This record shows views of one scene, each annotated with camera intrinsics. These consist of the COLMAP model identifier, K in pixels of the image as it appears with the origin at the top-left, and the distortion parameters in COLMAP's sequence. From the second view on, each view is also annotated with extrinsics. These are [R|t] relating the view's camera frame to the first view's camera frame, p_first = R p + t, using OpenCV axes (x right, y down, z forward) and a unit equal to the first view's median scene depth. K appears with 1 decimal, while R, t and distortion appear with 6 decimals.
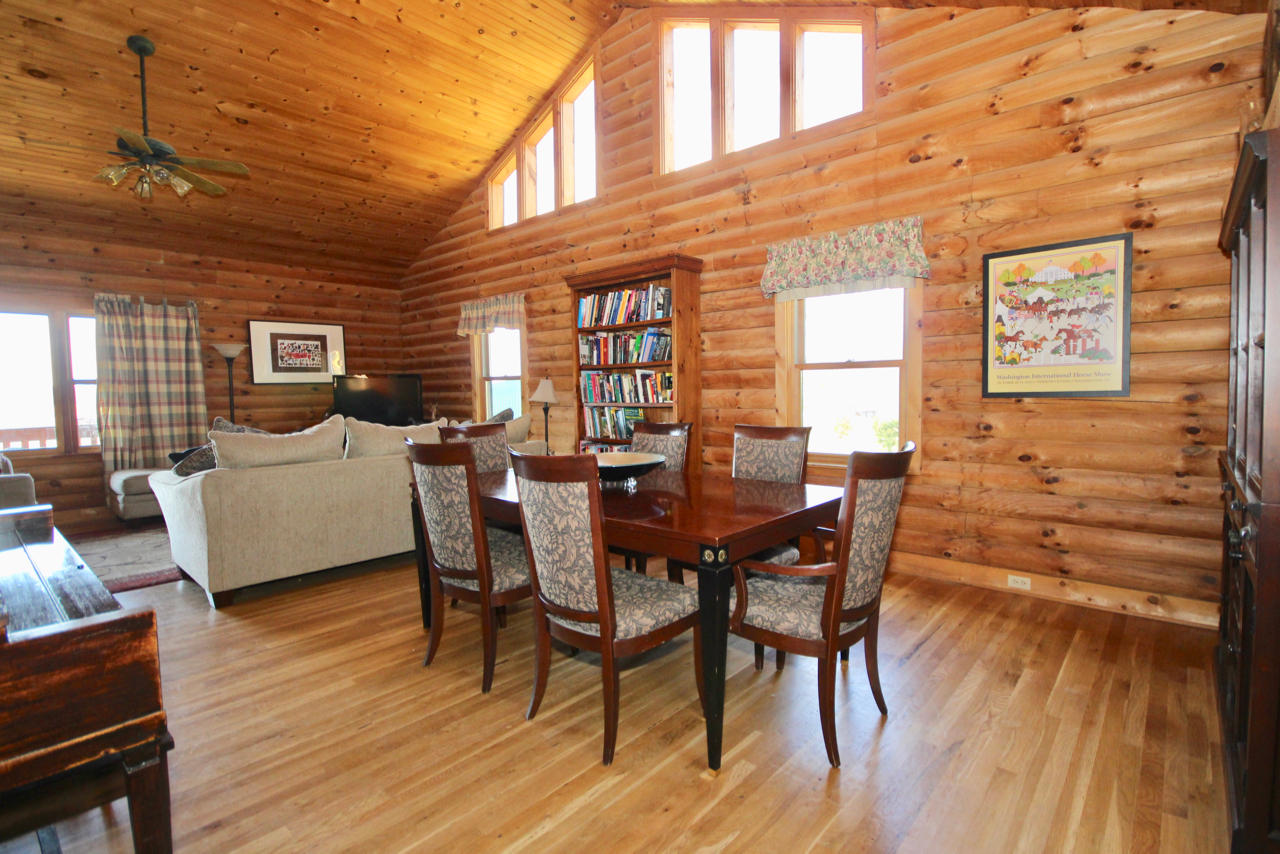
lens RADIAL K [[593.7, 0, 646.4], [0, 593.7, 425.5], [0, 0, 1]] dist [0.011747, -0.009726]
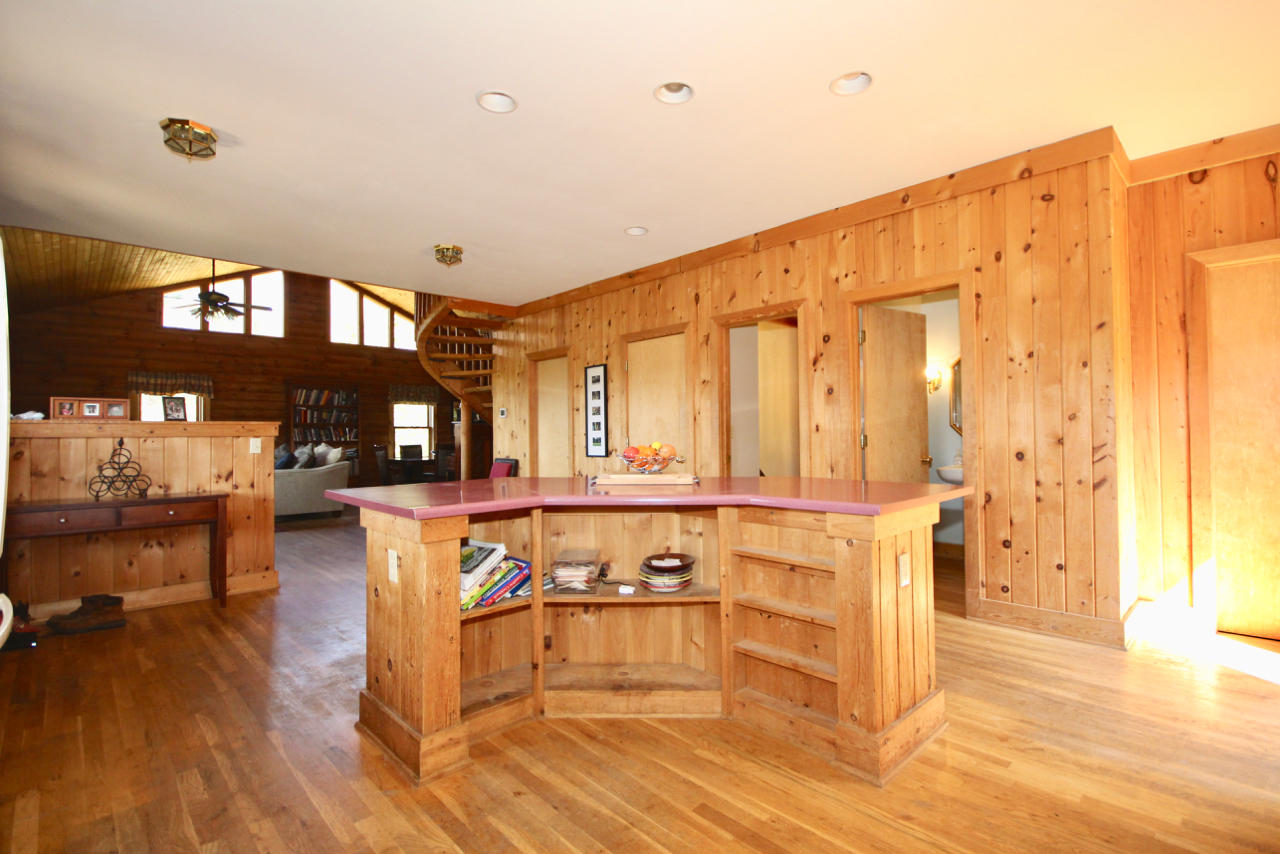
lens RADIAL K [[593.7, 0, 646.4], [0, 593.7, 425.5], [0, 0, 1]] dist [0.011747, -0.009726]
pose [[0.080755, 0.031637, 0.996232, -1.700881], [0.070650, 0.996800, -0.037382, 0.057096], [-0.994227, 0.073403, 0.078261, -0.287996]]
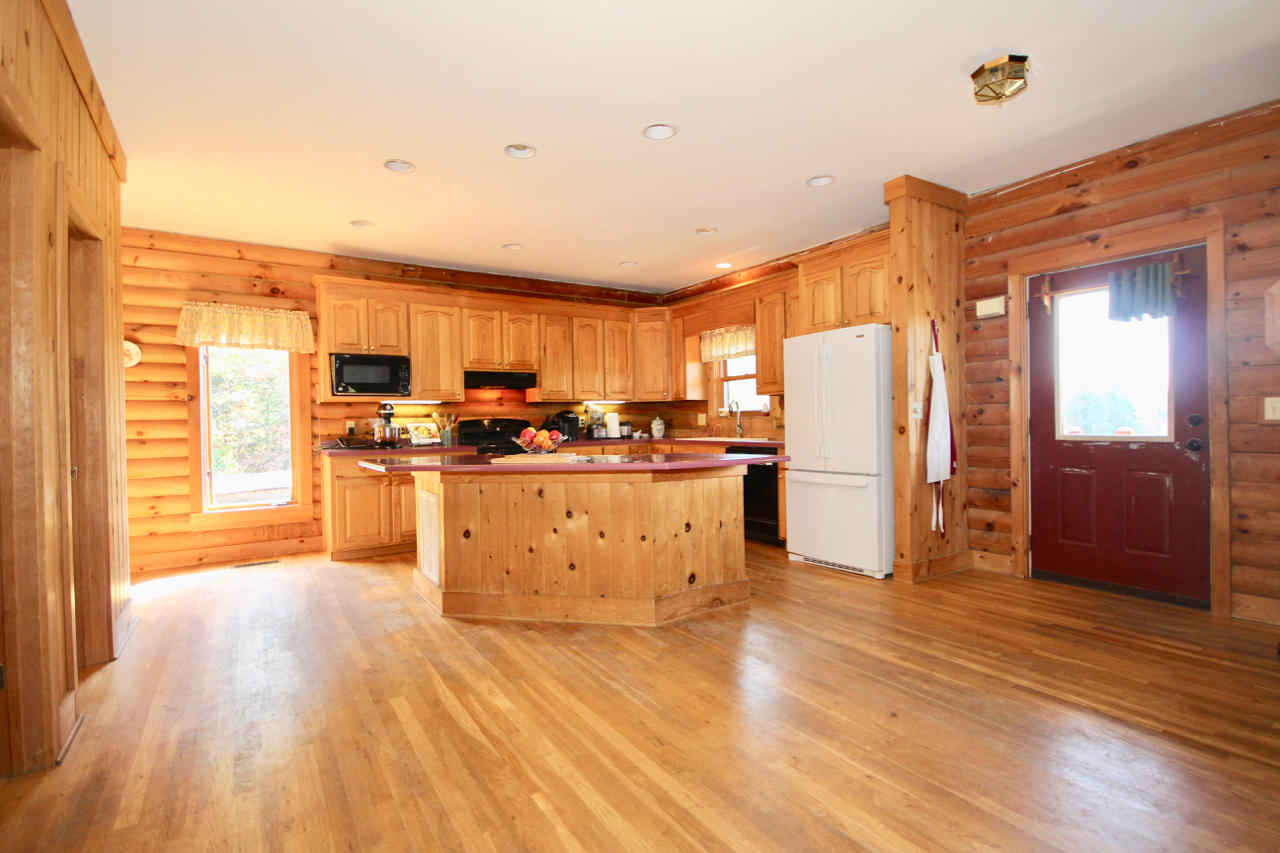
lens RADIAL K [[589.9, 0, 646.0], [0, 589.9, 426.3], [0, 0, 1]] dist [-0.003198, -0.000660]
pose [[-0.256351, 0.029713, -0.966127, -0.757634], [-0.039449, 0.998373, 0.041172, 0.027309], [0.965778, 0.048667, -0.254762, -0.025617]]
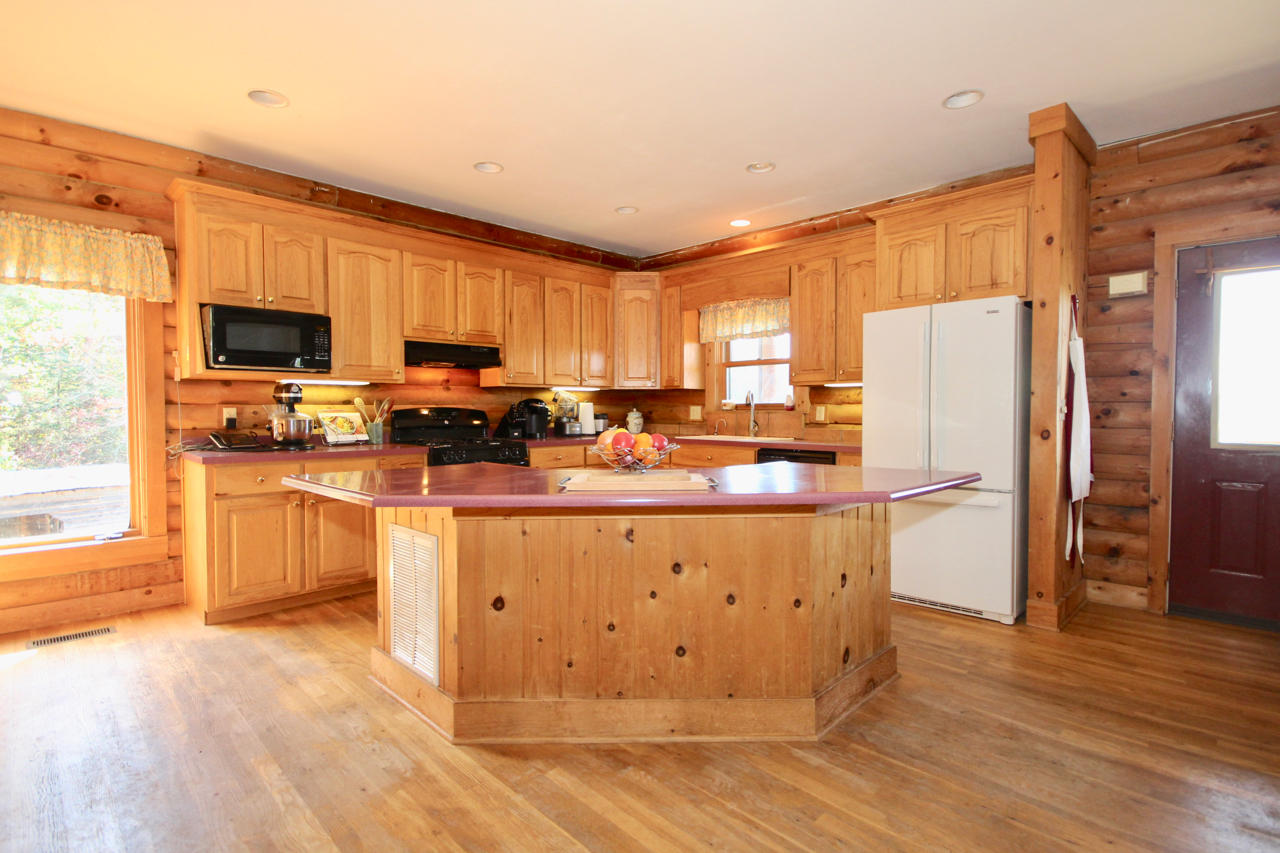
lens RADIAL K [[608.7, 0, 646.1], [0, 608.7, 425.8], [0, 0, 1]] dist [0.010613, -0.012293]
pose [[-0.059009, 0.043549, -0.997307, -0.911484], [-0.062367, 0.996935, 0.047222, 0.036148], [0.996307, 0.064986, -0.056112, -0.227084]]
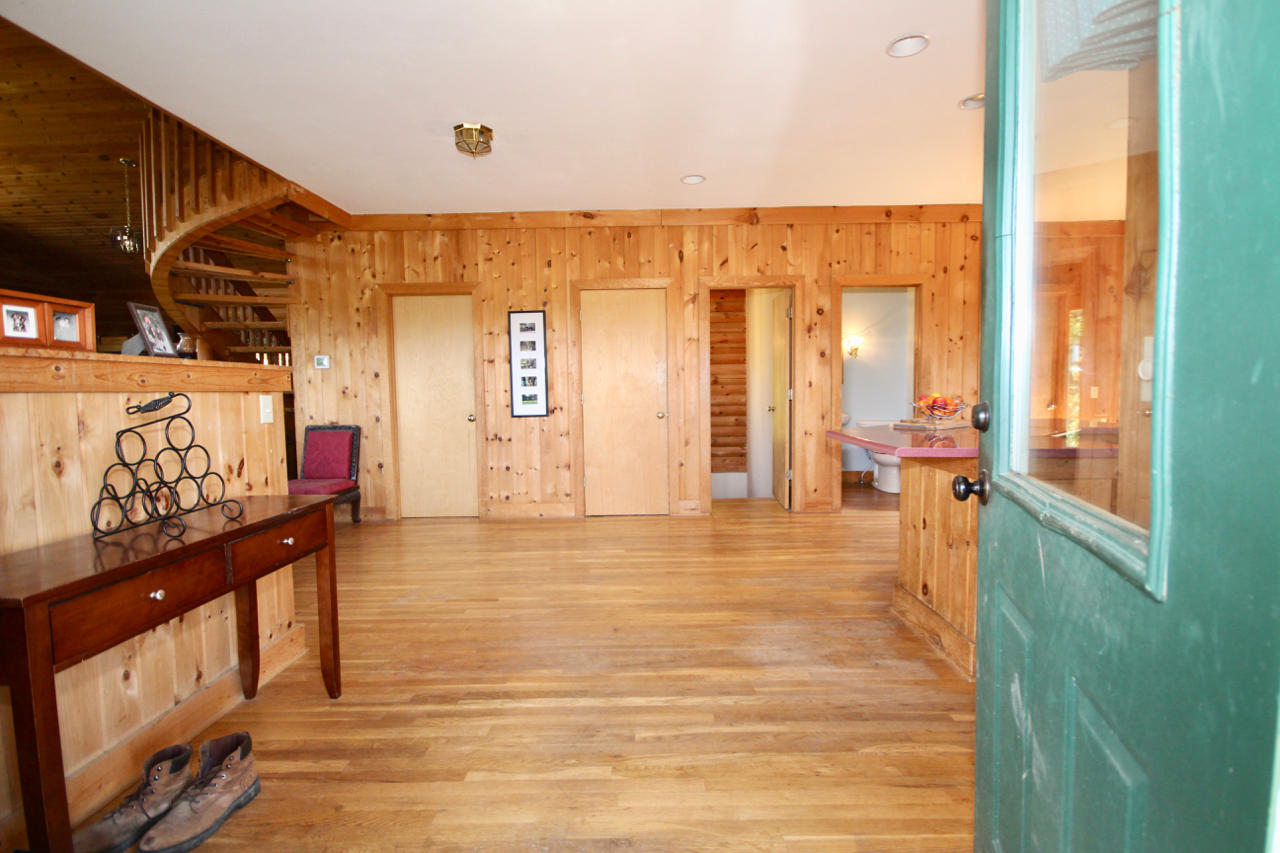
lens RADIAL K [[589.9, 0, 646.0], [0, 589.9, 426.3], [0, 0, 1]] dist [-0.003198, -0.000660]
pose [[-0.653770, -0.020971, 0.756402, -1.478267], [0.071485, 0.993434, 0.089328, 0.015669], [-0.753309, 0.112472, -0.647978, 0.303353]]
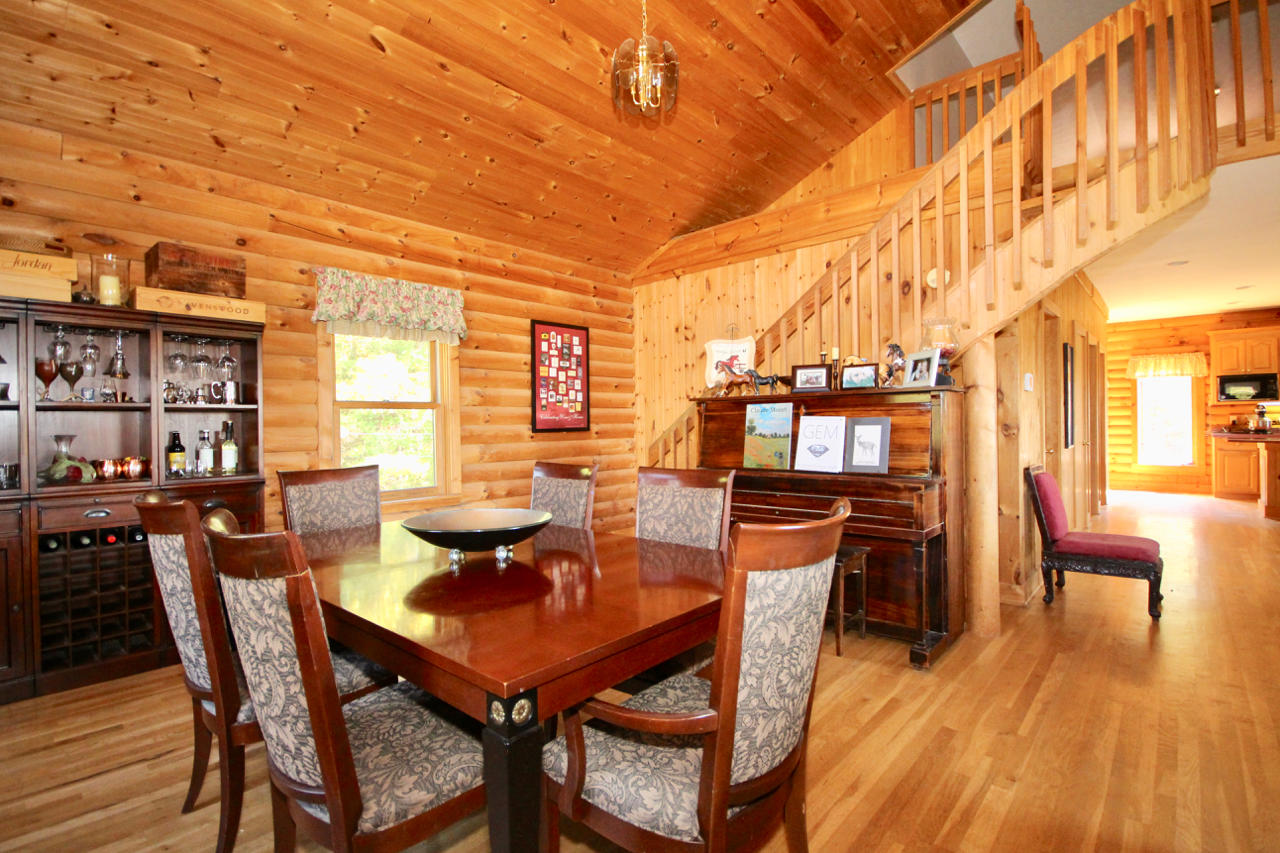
lens RADIAL K [[608.7, 0, 646.1], [0, 608.7, 425.8], [0, 0, 1]] dist [0.010613, -0.012293]
pose [[-0.999534, 0.030181, 0.004527, -0.102579], [0.030415, 0.997337, 0.066292, -0.042606], [-0.002514, 0.066399, -0.997790, 0.774074]]
